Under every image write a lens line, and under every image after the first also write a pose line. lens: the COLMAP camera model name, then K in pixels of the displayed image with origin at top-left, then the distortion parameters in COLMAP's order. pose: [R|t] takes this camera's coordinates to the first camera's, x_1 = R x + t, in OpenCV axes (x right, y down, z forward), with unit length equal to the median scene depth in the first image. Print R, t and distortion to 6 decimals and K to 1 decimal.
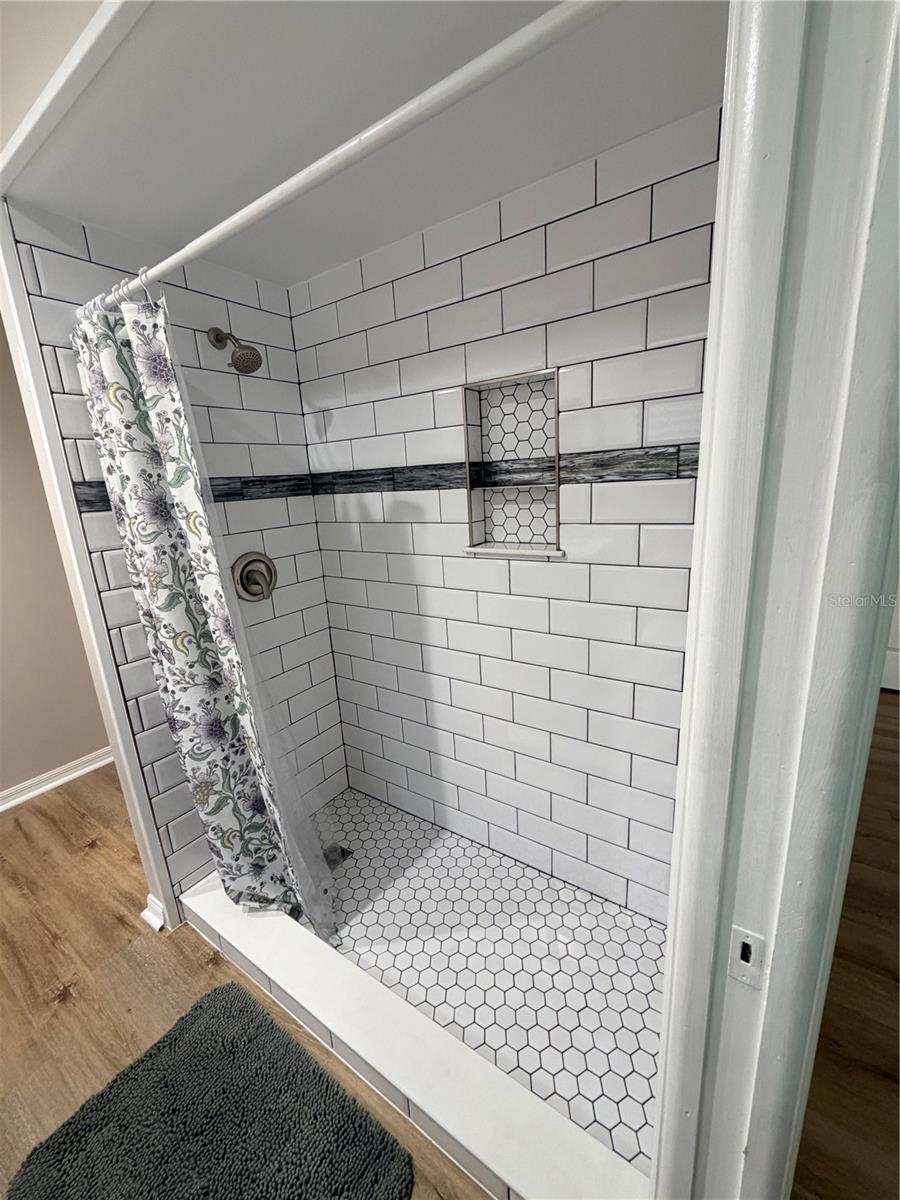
lens RADIAL K [[478.0, 0, 446.0], [0, 478.0, 595.5], [0, 0, 1]] dist [-0.000870, -0.000306]
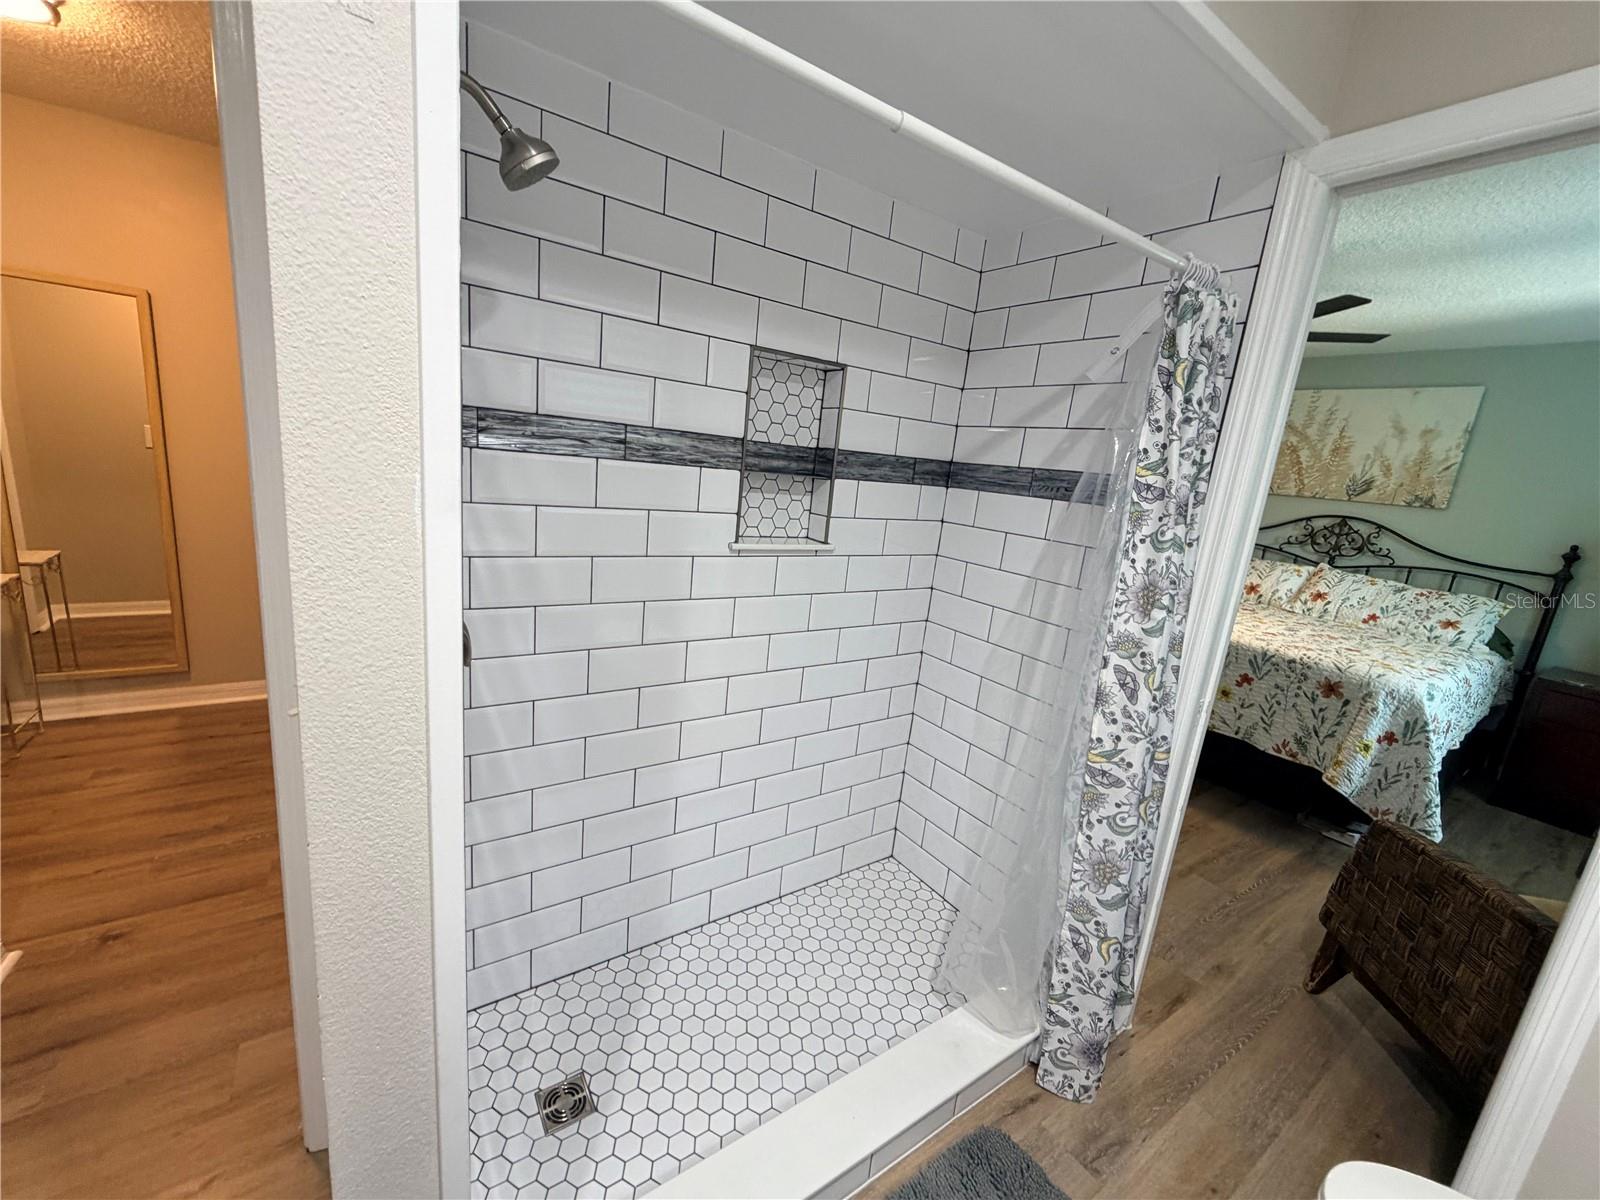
lens RADIAL K [[637.3, 0, 792.1], [0, 637.3, 603.8], [0, 0, 1]] dist [-0.000870, -0.000306]
pose [[0.365950, -0.111256, 0.923960, -0.955435], [0.108404, 0.991166, 0.076414, -0.074950], [-0.924299, 0.072198, 0.374778, 0.539387]]
